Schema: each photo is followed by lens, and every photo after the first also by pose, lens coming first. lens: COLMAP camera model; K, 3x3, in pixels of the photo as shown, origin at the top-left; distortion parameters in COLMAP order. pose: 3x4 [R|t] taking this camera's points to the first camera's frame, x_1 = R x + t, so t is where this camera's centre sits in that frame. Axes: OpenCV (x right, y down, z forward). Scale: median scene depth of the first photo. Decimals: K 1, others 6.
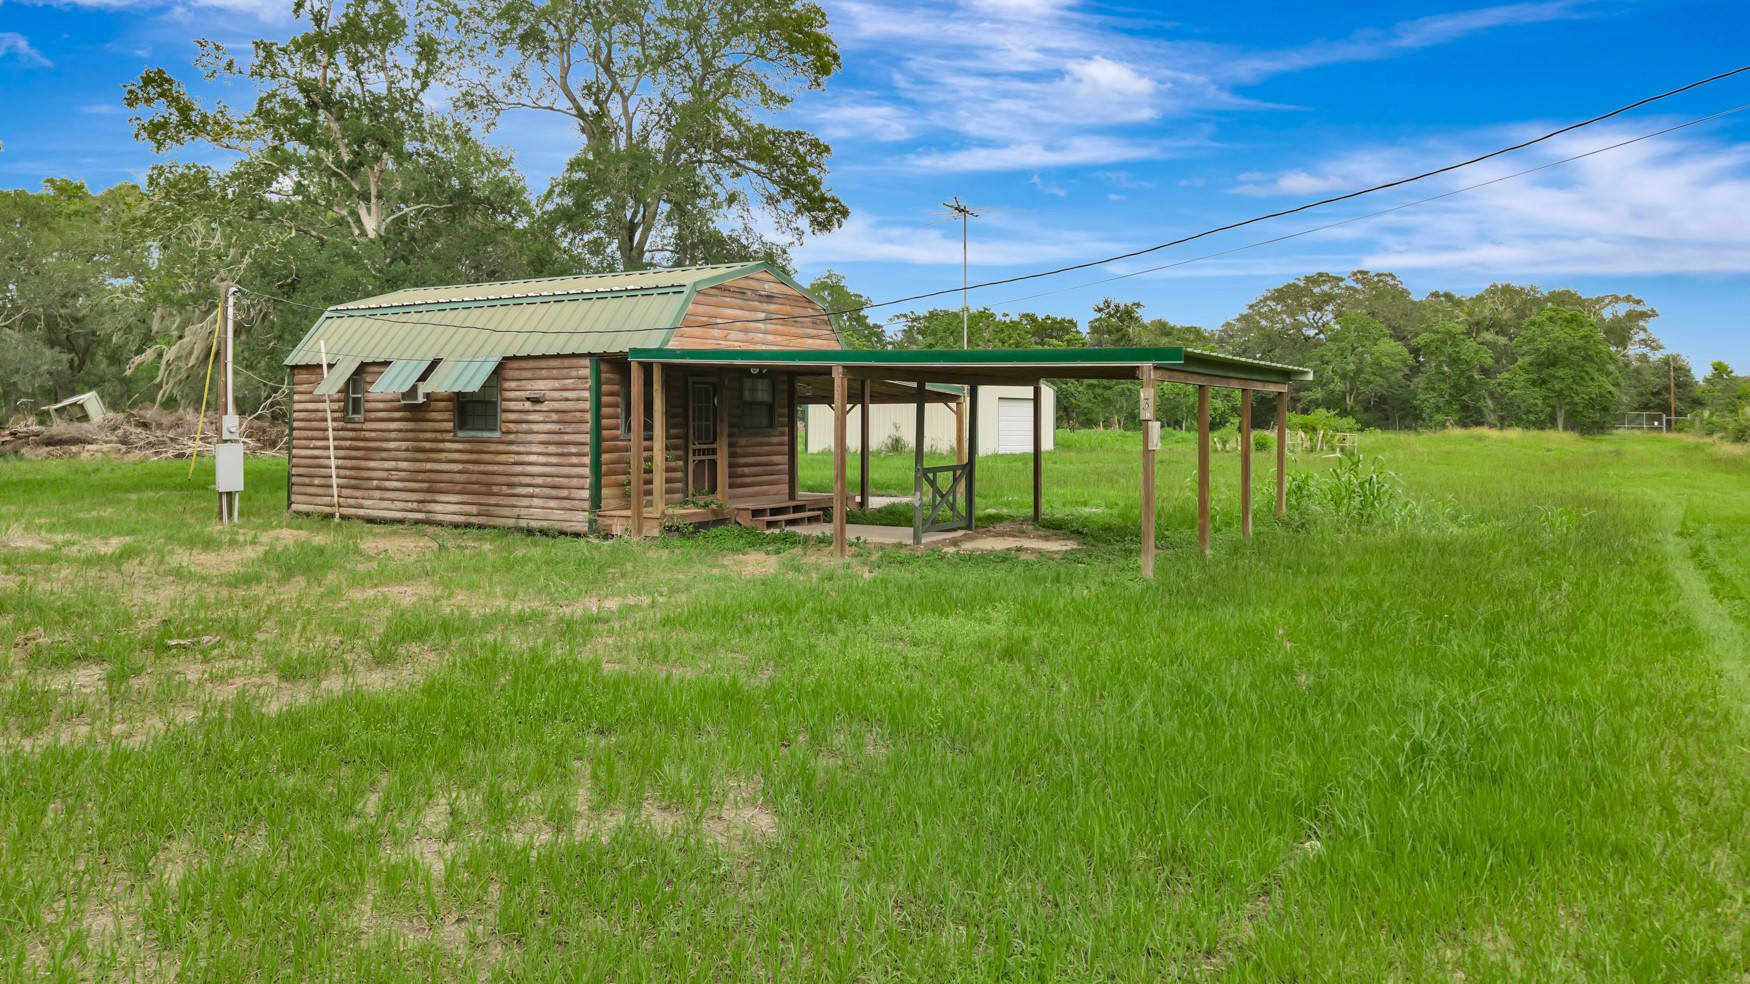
lens RADIAL K [[1169.3, 0, 874.6], [0, 1169.3, 487.2], [0, 0, 1]] dist [0.035572, -0.039894]
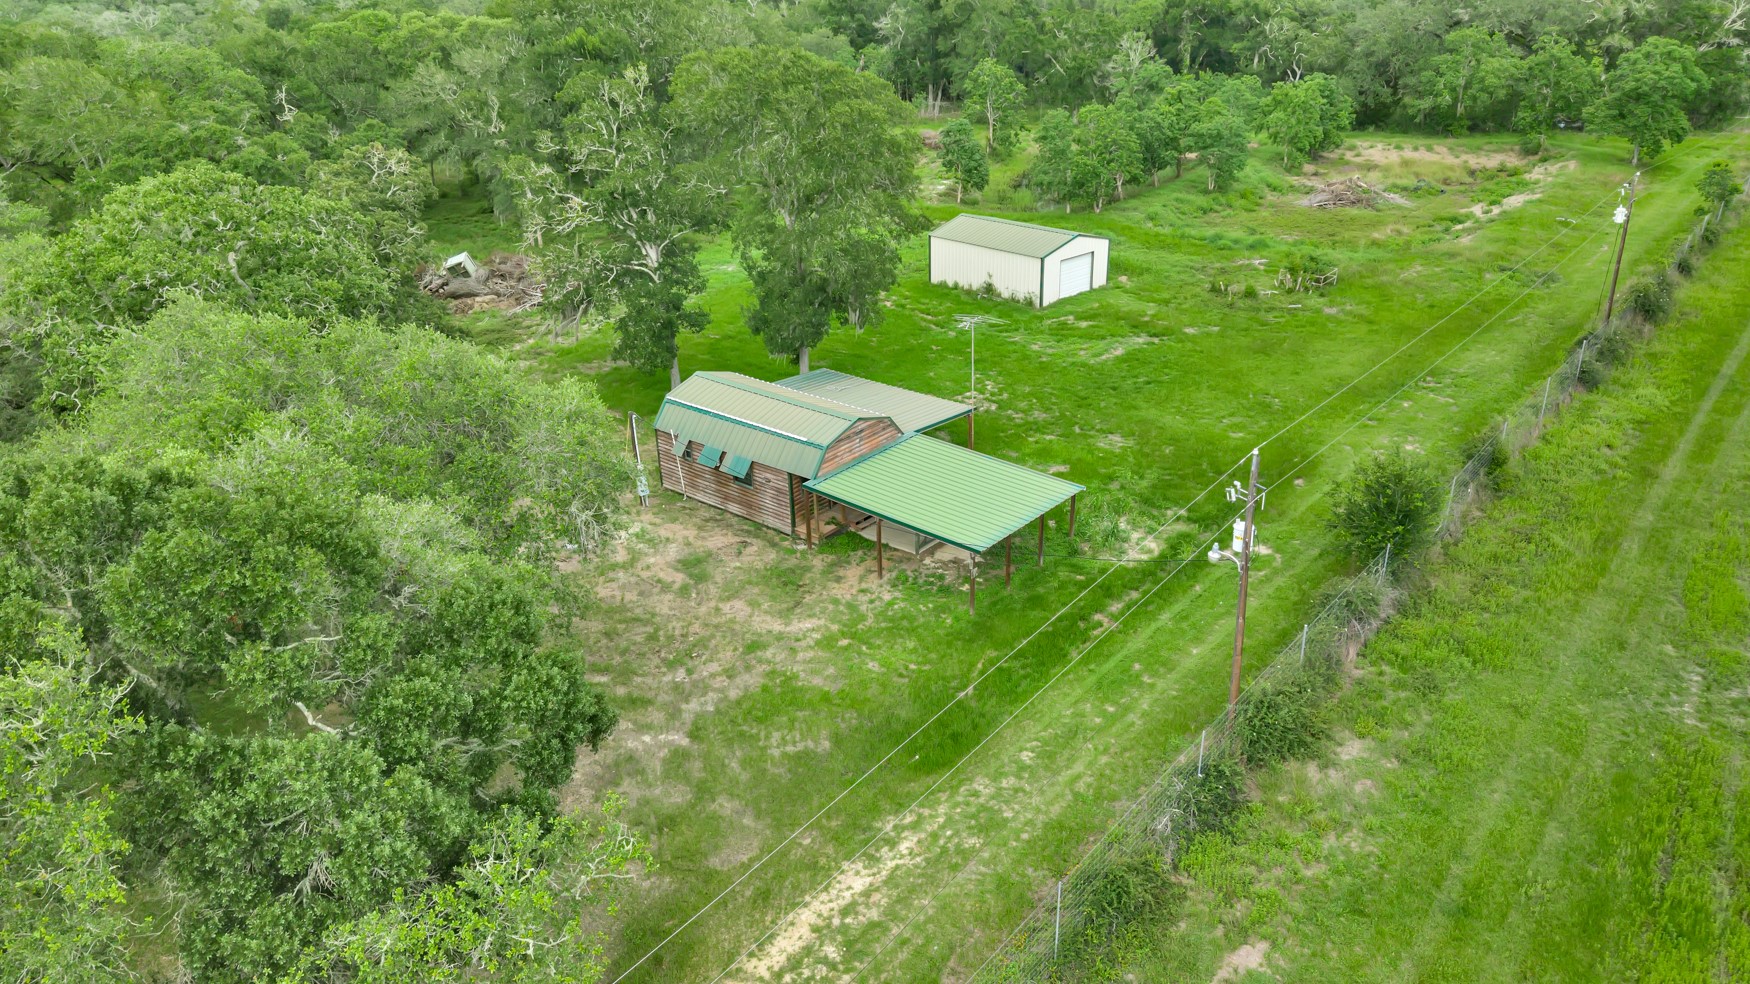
lens RADIAL K [[1169.3, 0, 867.8], [0, 1169.3, 495.8], [0, 0, 1]] dist [0.035572, -0.039894]
pose [[0.985528, 0.025946, -0.167516, 0.113134], [0.038527, 0.928070, 0.370408, -0.324878], [0.165077, -0.371502, 0.913639, -0.416085]]
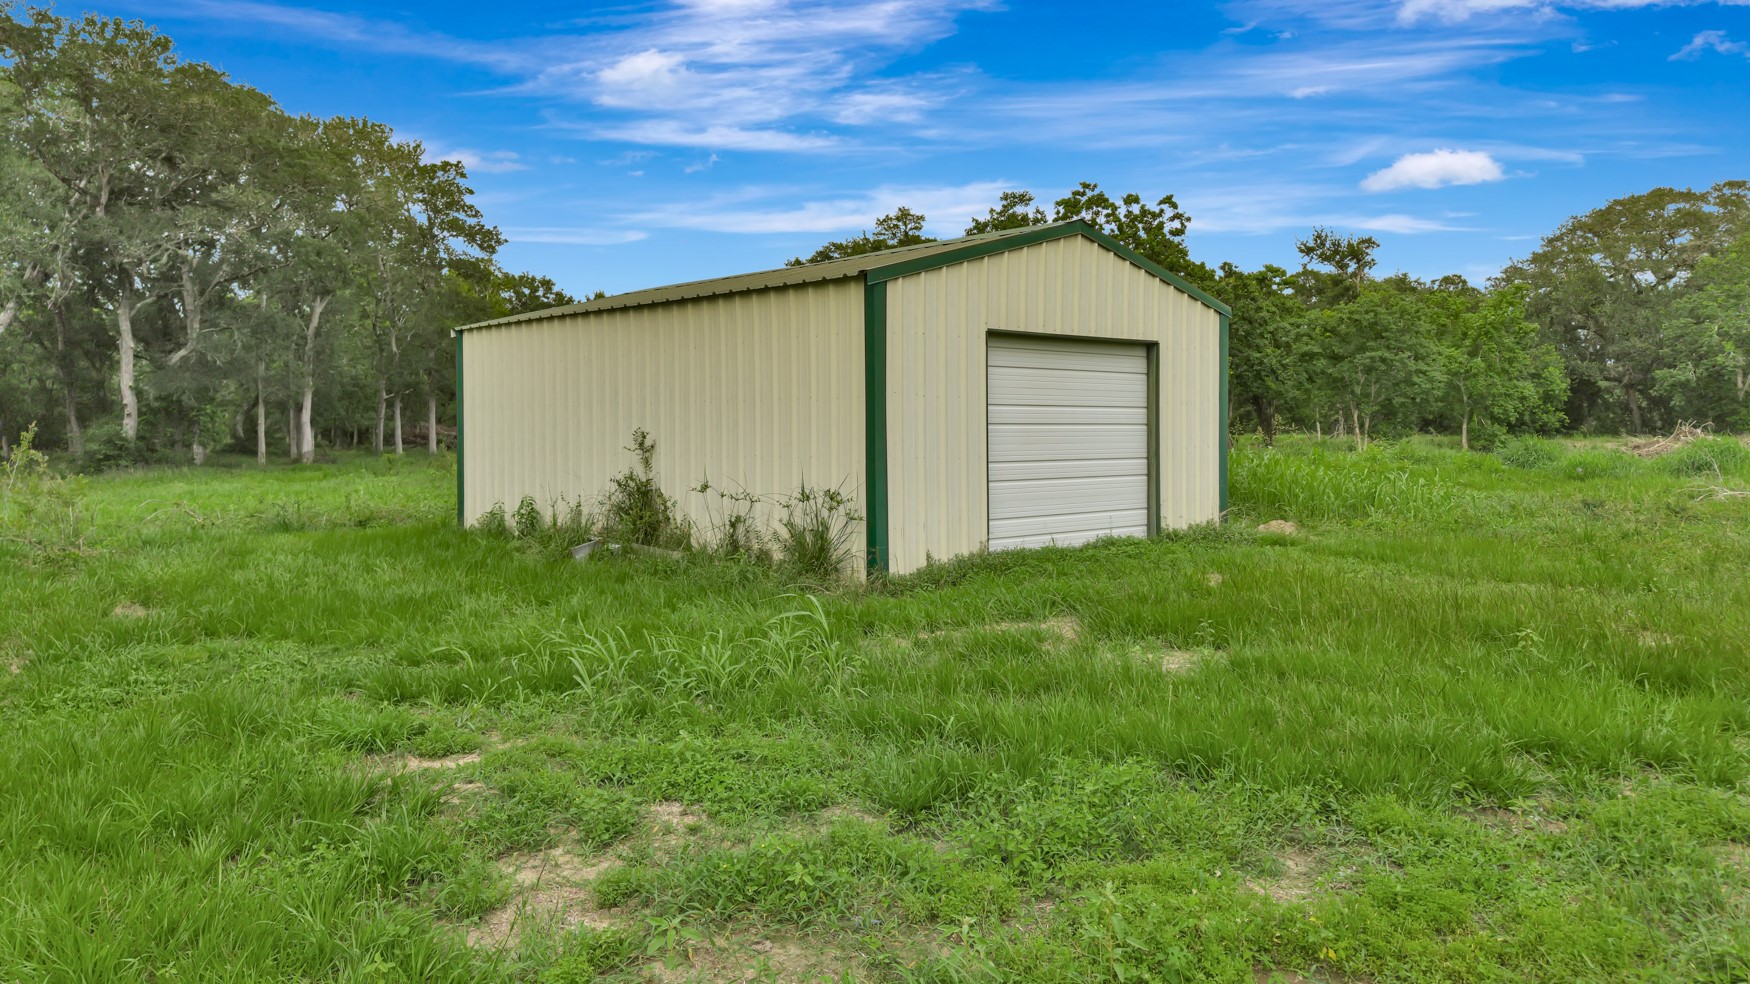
lens RADIAL K [[1169.3, 0, 874.7], [0, 1169.3, 485.0], [0, 0, 1]] dist [0.035572, -0.039894]
pose [[0.988685, -0.006286, -0.149876, 0.111509], [0.005202, 0.999957, -0.007622, -0.038473], [0.149918, 0.006756, 0.988675, 0.696917]]
